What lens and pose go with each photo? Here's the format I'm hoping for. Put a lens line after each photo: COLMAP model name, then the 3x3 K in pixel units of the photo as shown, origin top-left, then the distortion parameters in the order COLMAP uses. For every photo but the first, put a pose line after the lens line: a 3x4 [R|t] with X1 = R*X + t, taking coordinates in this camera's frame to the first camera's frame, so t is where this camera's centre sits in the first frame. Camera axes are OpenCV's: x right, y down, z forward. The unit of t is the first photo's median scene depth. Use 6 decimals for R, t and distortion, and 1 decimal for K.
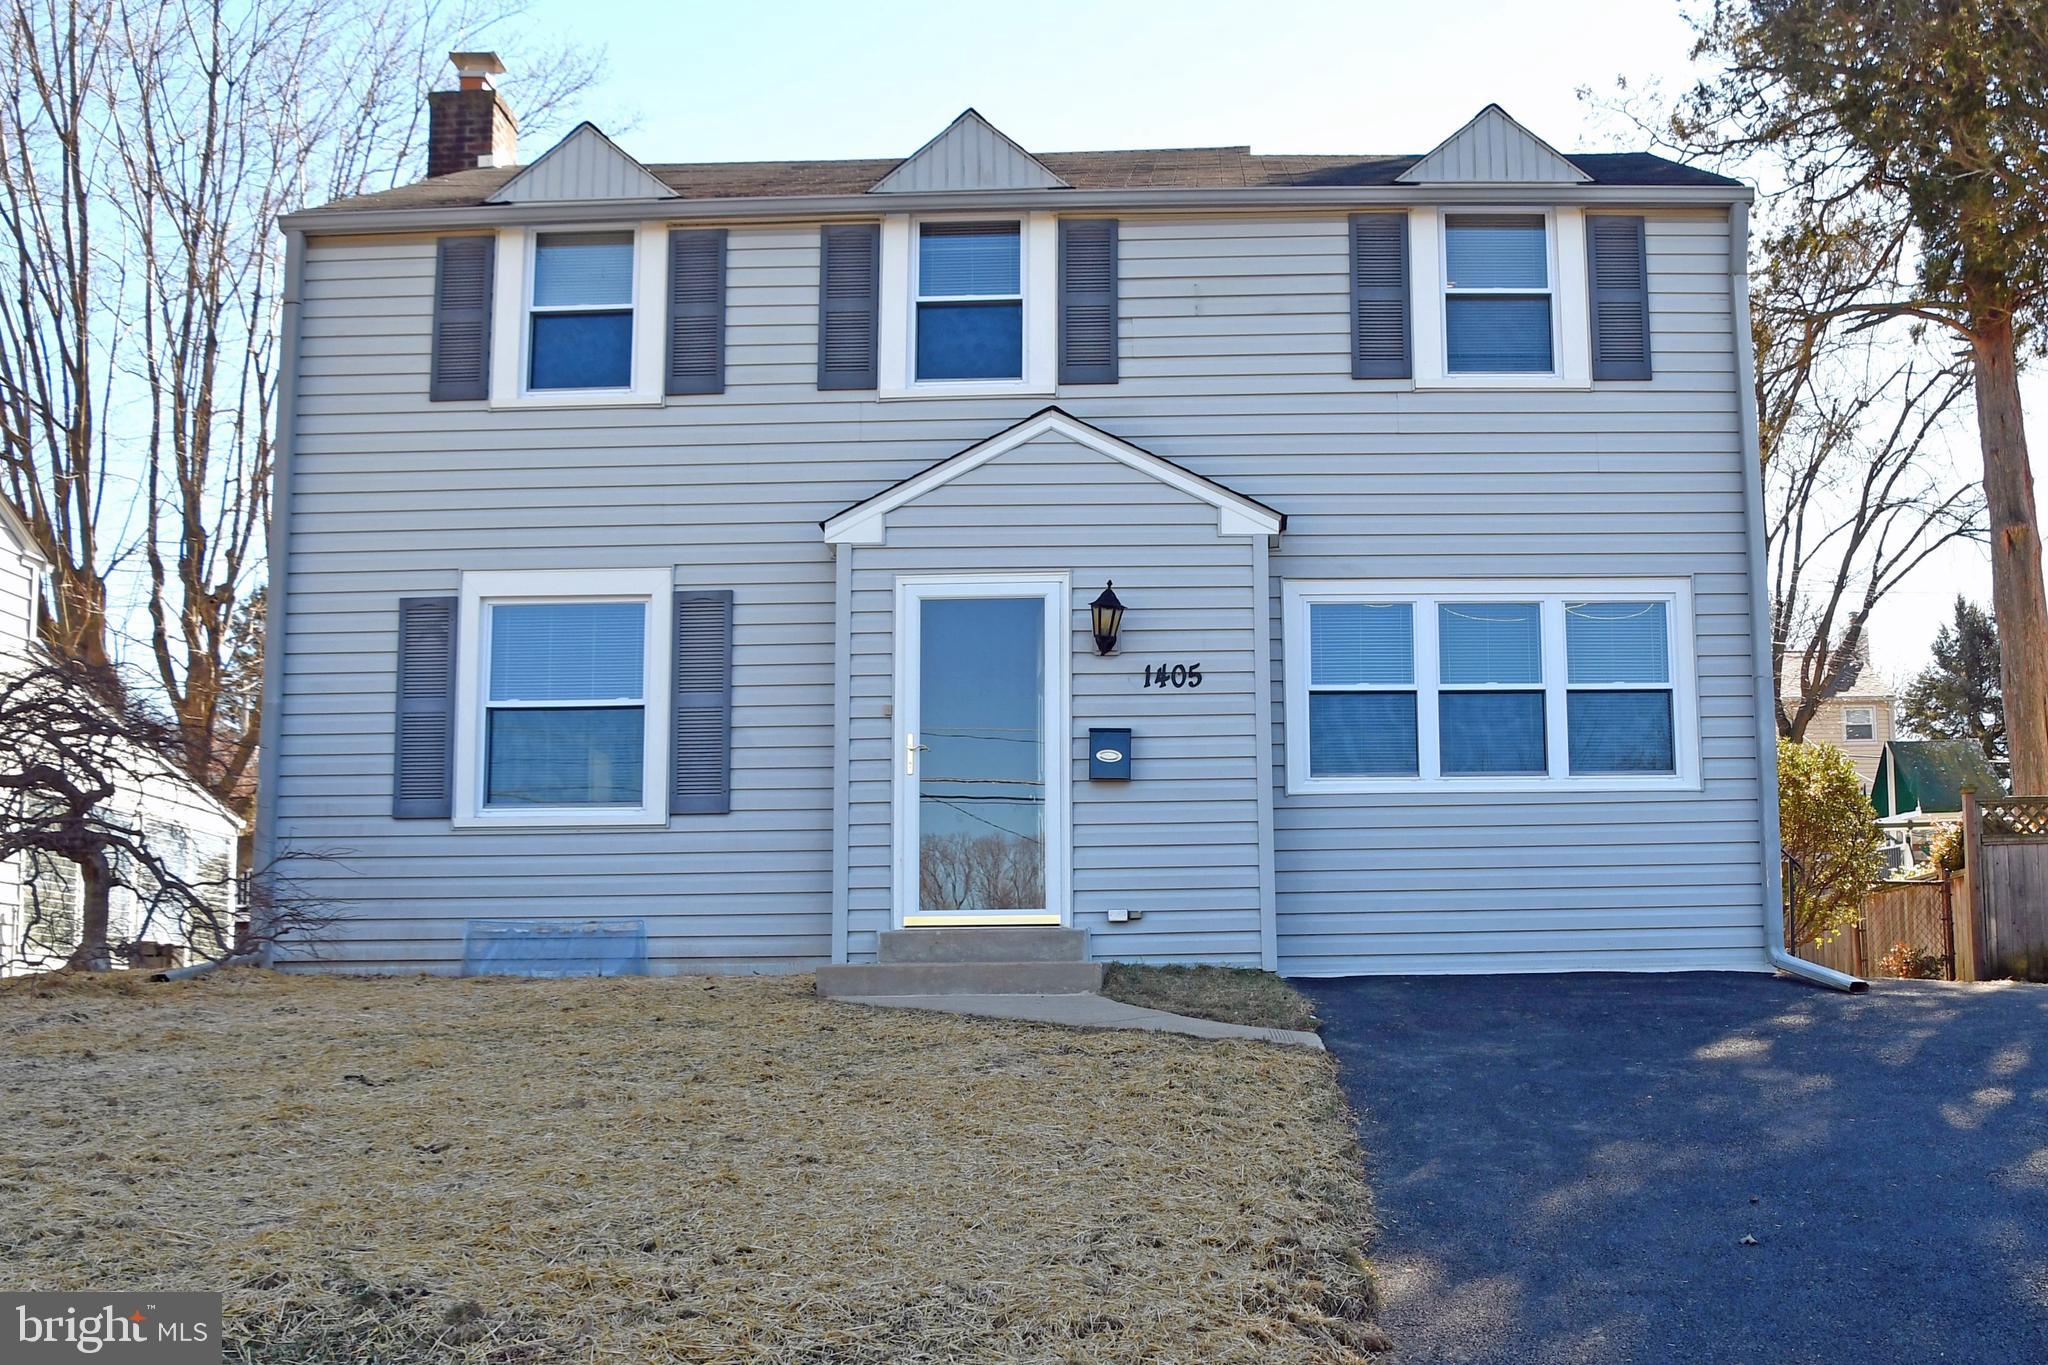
lens RADIAL K [[2213.0, 0, 1261.0], [0, 2213.0, 691.8], [0, 0, 1]] dist [-0.127257, 0.014010]
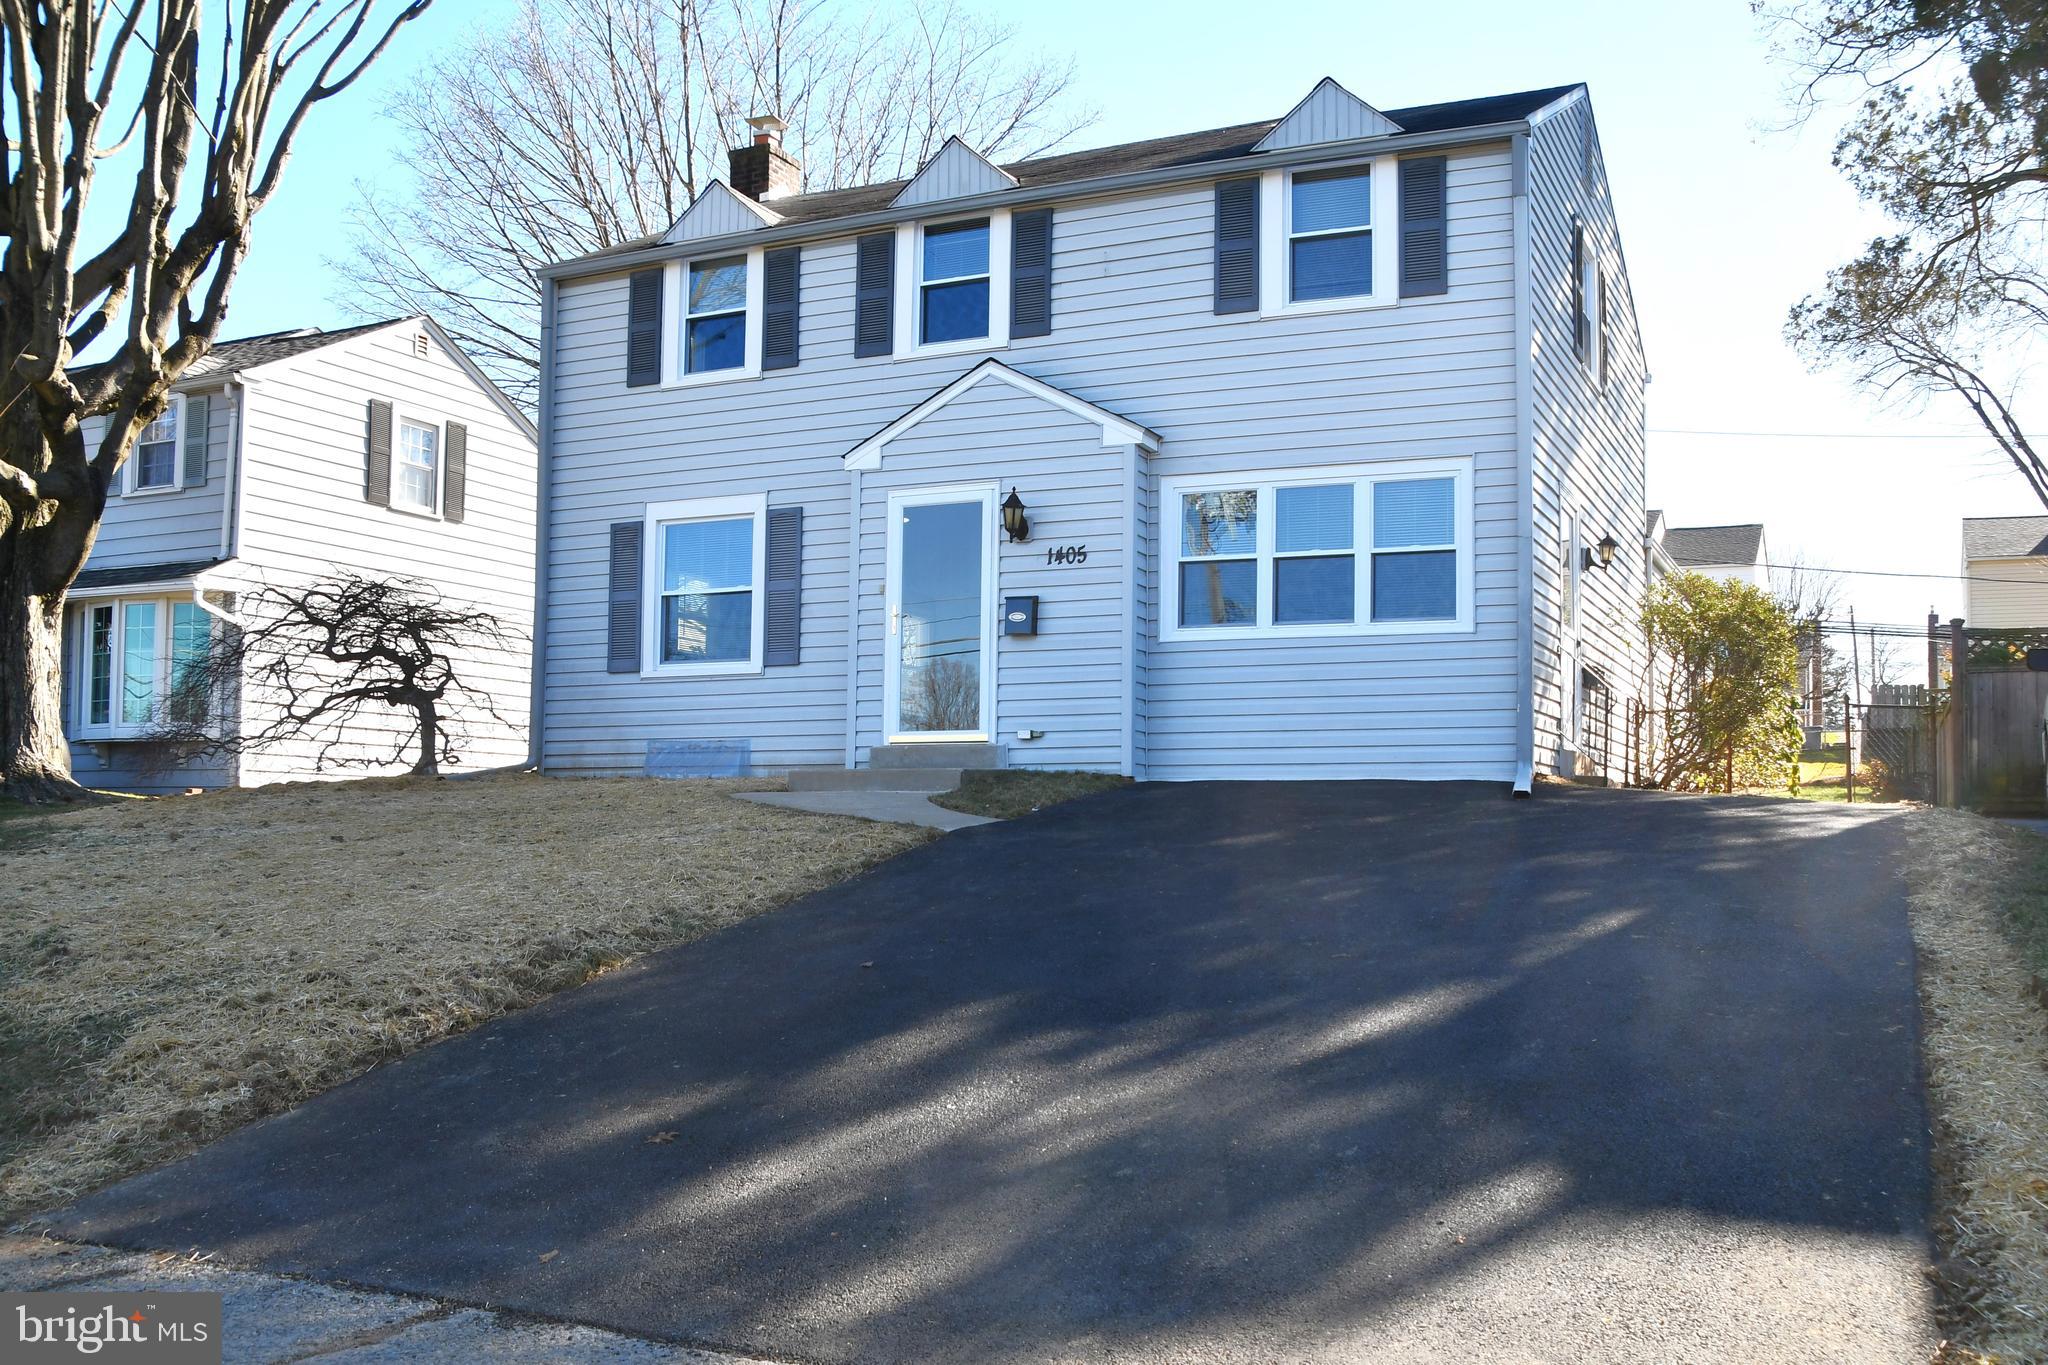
lens RADIAL K [[1851.7, 0, 1025.0], [0, 1851.7, 717.1], [0, 0, 1]] dist [-0.114650, -0.001793]
pose [[0.906051, -0.004645, -0.423142, 0.395681], [0.042917, 0.995793, 0.080965, -0.001444], [0.420986, -0.091519, 0.902438, -0.024693]]
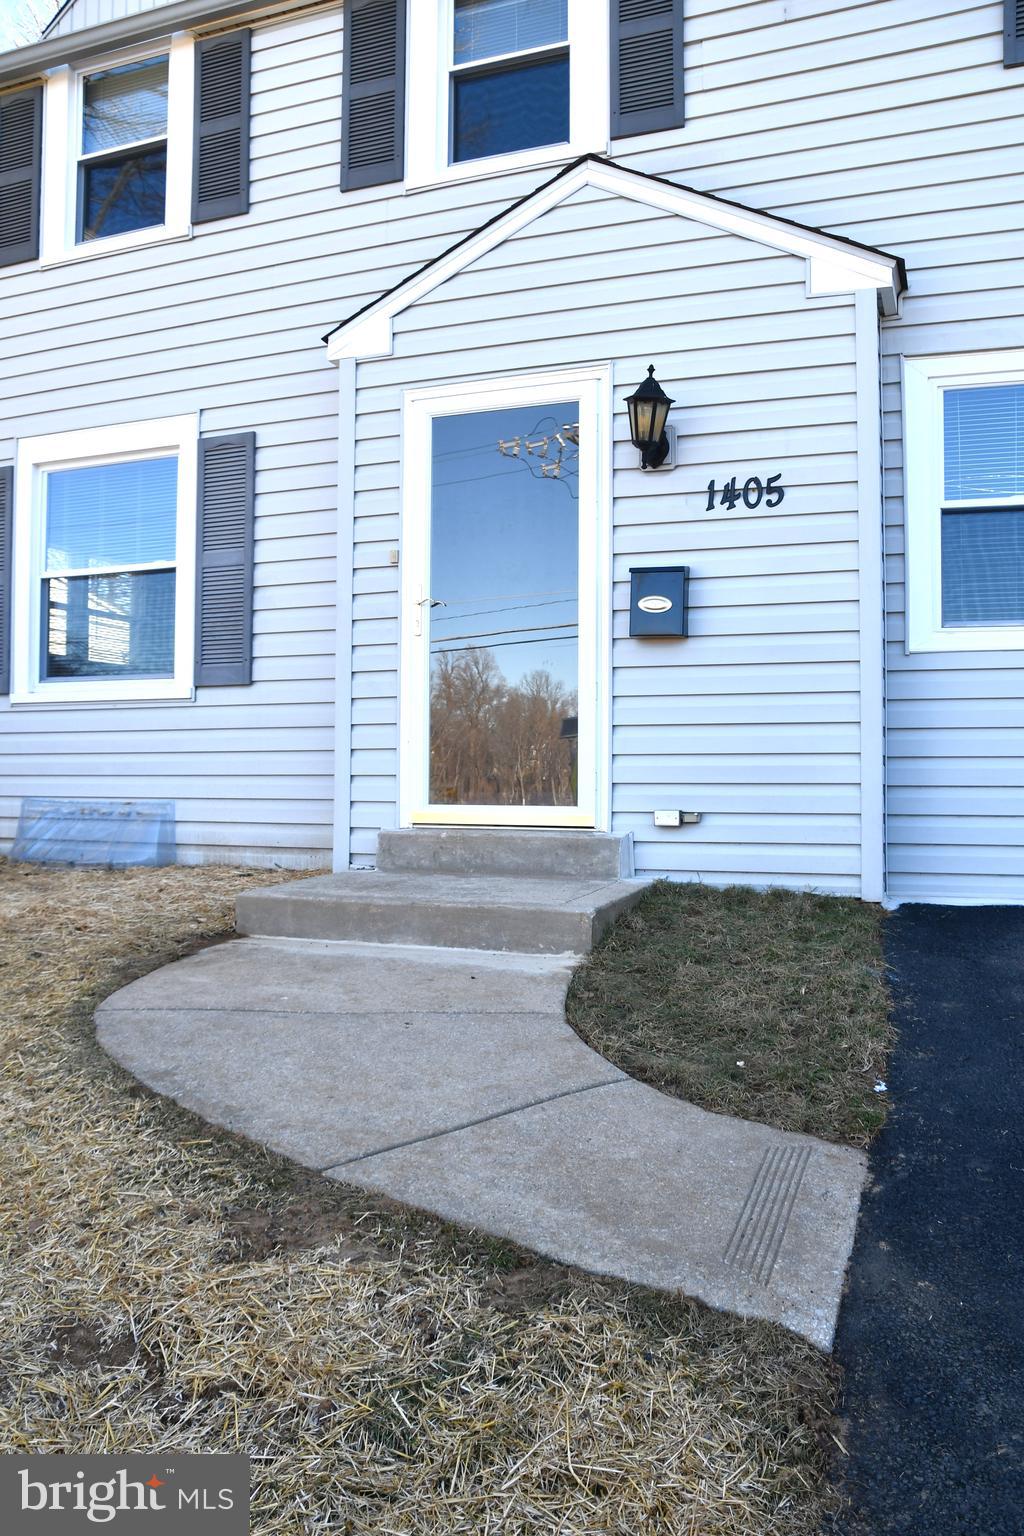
lens RADIAL K [[1297.0, 0, 486.6], [0, 1297.0, 769.7], [0, 0, 1]] dist [-0.136868, 0.102995]
pose [[0.931744, 0.015183, -0.362797, 0.035079], [0.037175, 0.989887, 0.136898, 0.021468], [0.361207, -0.141041, 0.921758, 0.546003]]
